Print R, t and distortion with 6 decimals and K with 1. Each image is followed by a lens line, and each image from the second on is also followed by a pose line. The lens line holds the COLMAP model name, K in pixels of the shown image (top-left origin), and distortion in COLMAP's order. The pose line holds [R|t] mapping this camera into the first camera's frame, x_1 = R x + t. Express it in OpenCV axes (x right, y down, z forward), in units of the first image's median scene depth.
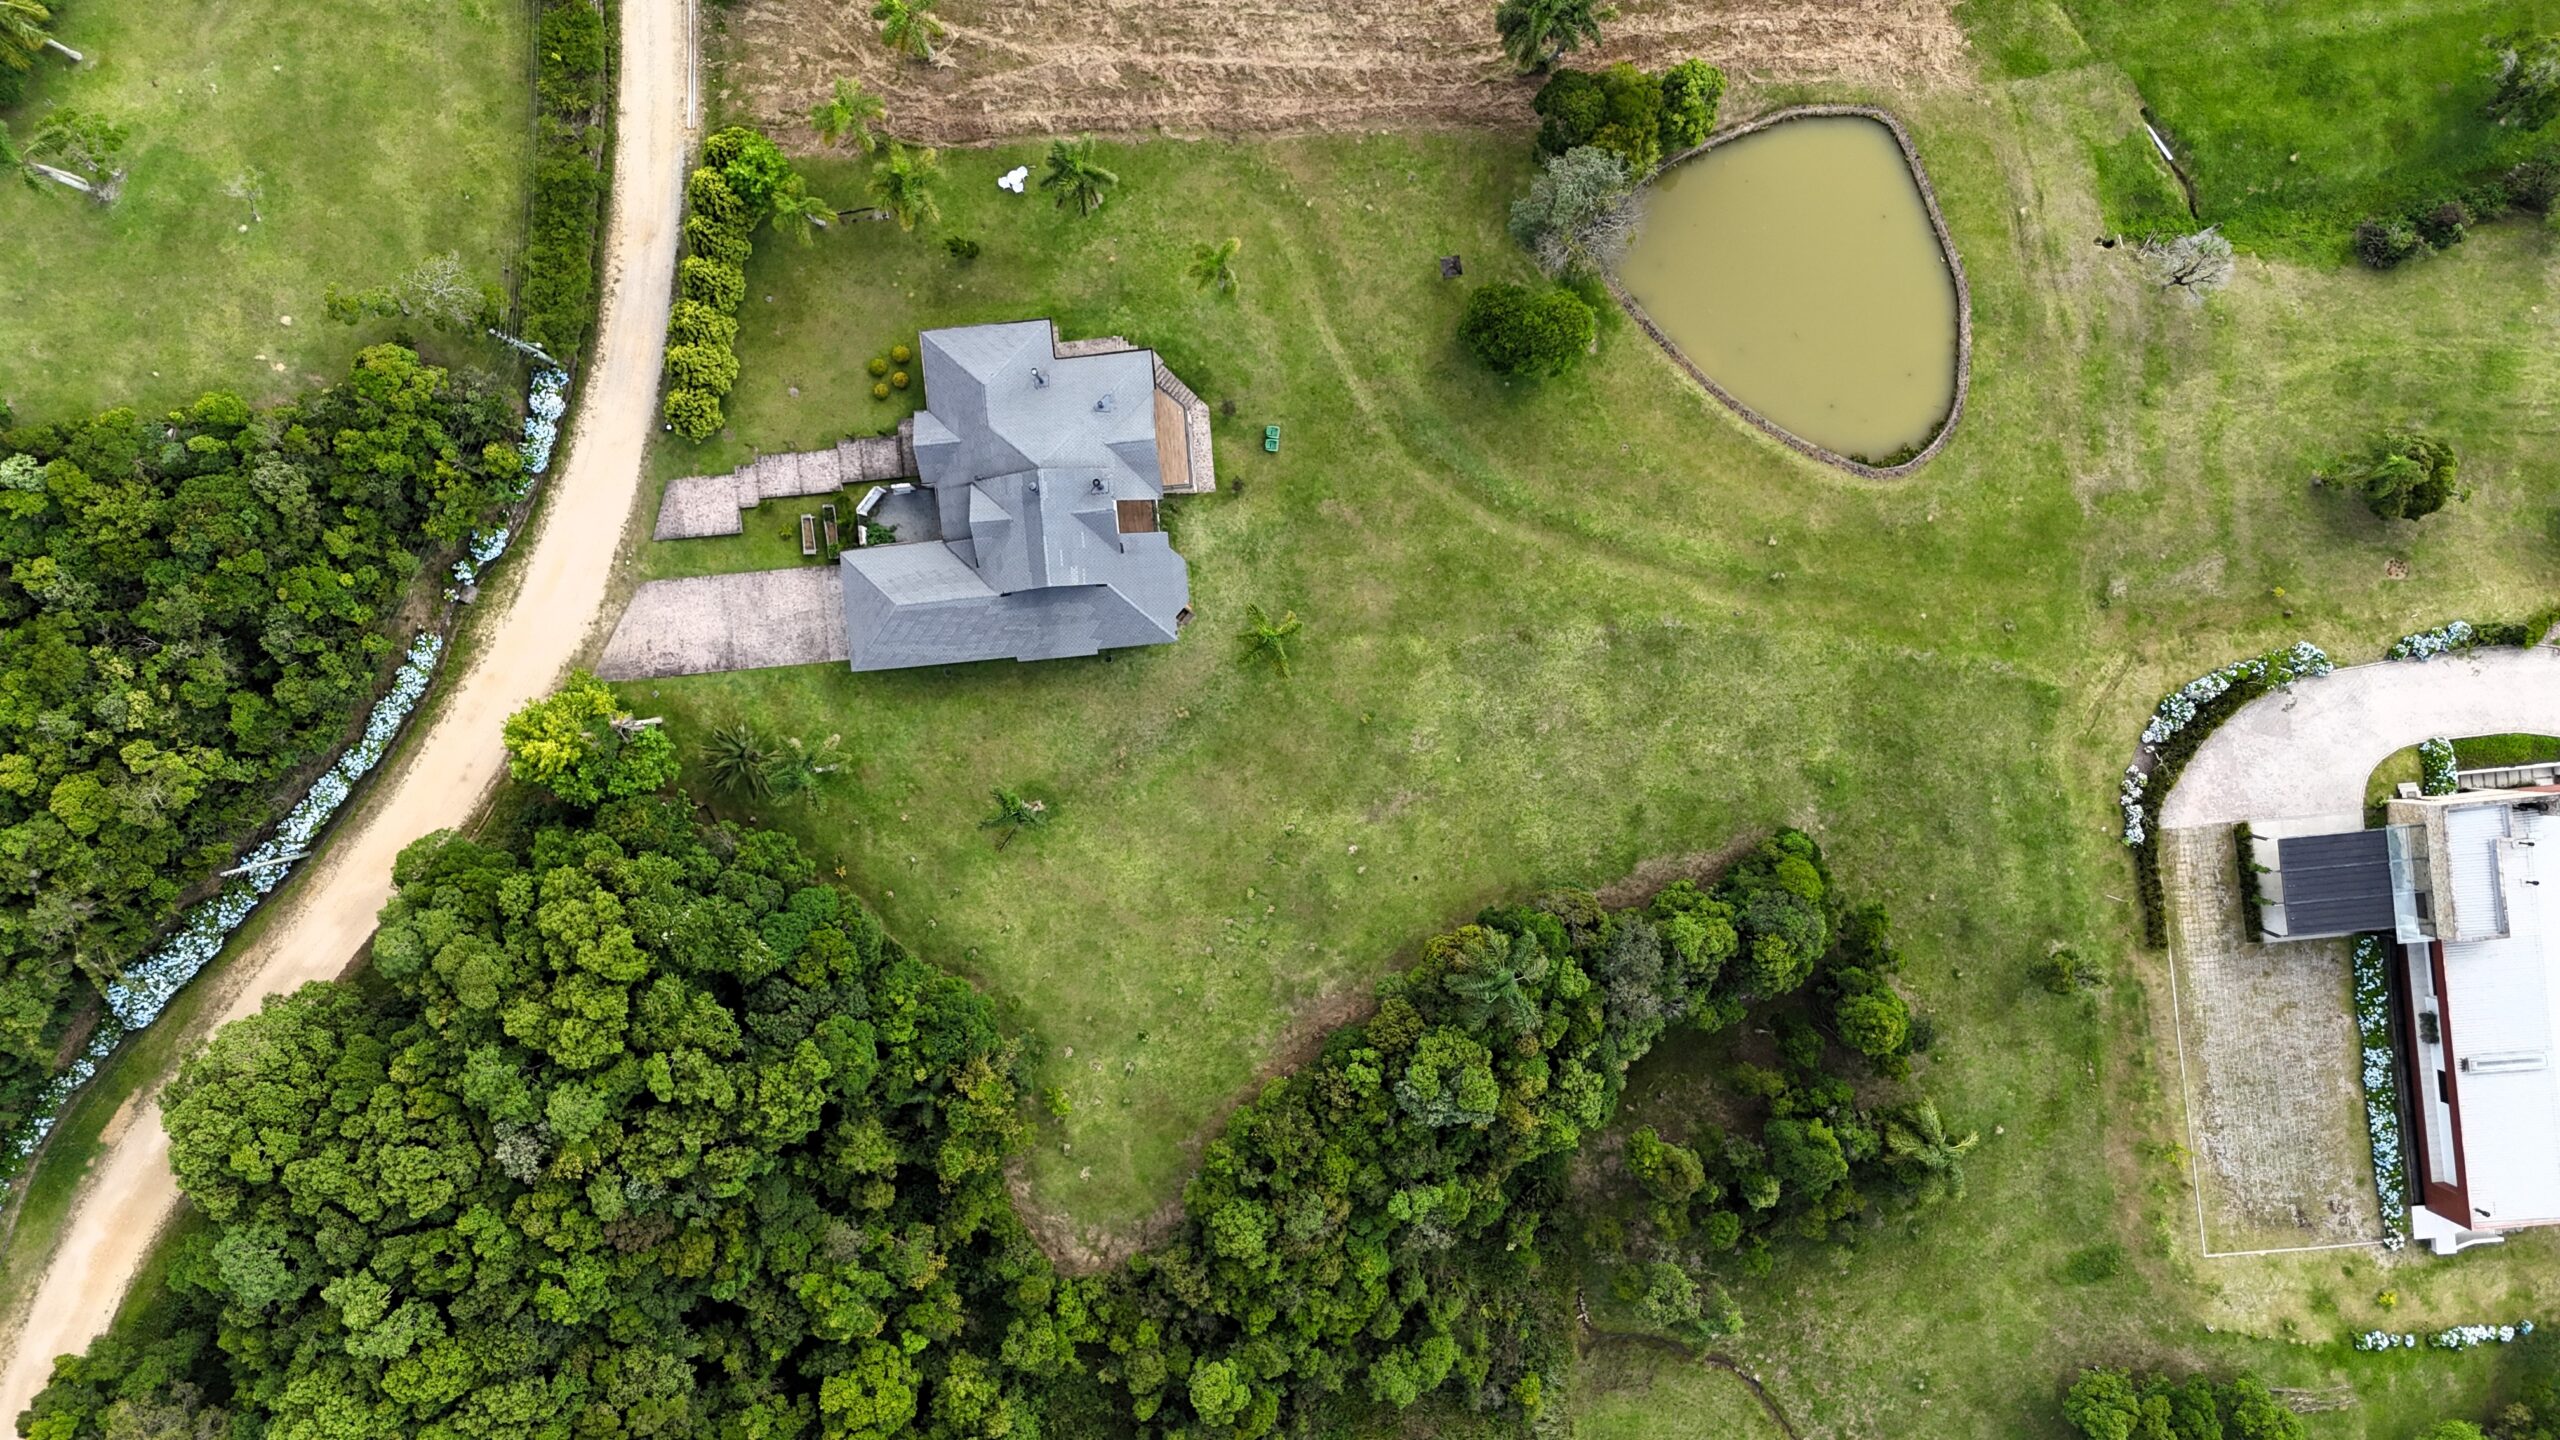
lens RADIAL K [[1884.7, 0, 1291.1], [0, 1884.7, 730.0], [0, 0, 1]] dist [0.071296, -0.065883]
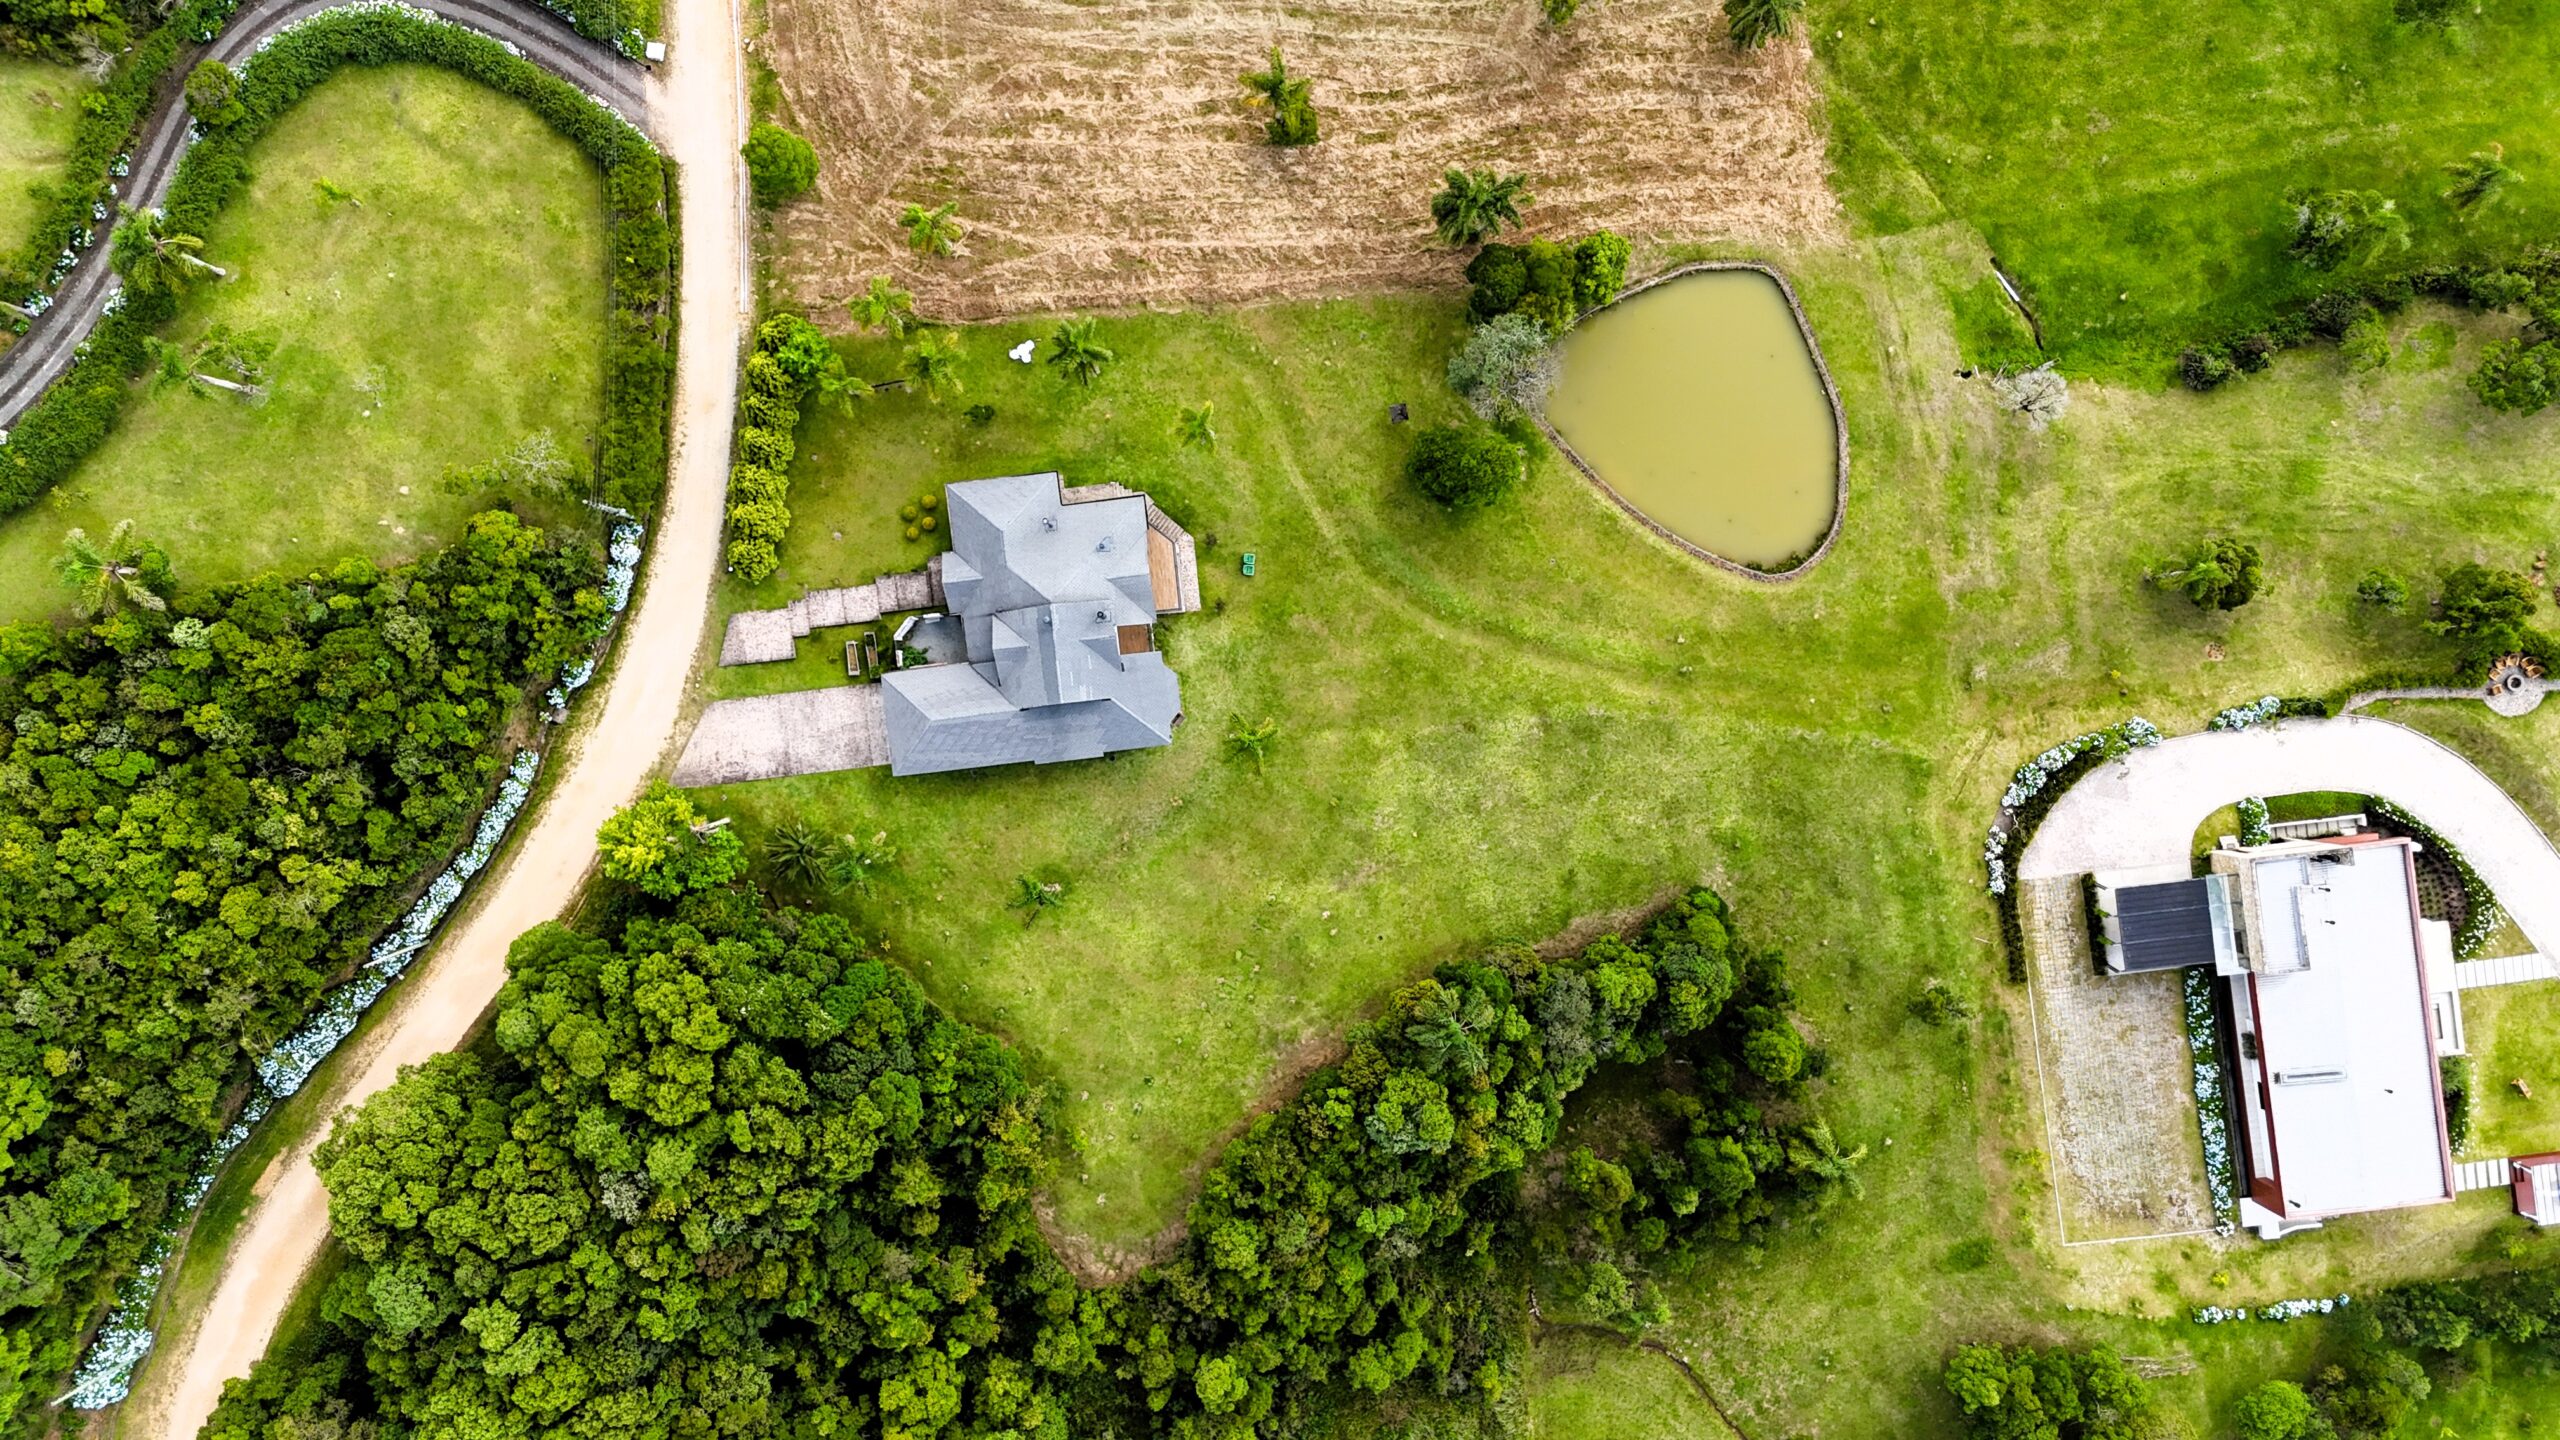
lens RADIAL K [[1884.7, 0, 1291.1], [0, 1884.7, 730.0], [0, 0, 1]] dist [0.071296, -0.065883]
pose [[0.999704, -0.022077, 0.010197, 0.002163], [0.022022, 0.999743, 0.005443, -0.059067], [-0.010315, -0.005217, 0.999933, -0.165495]]
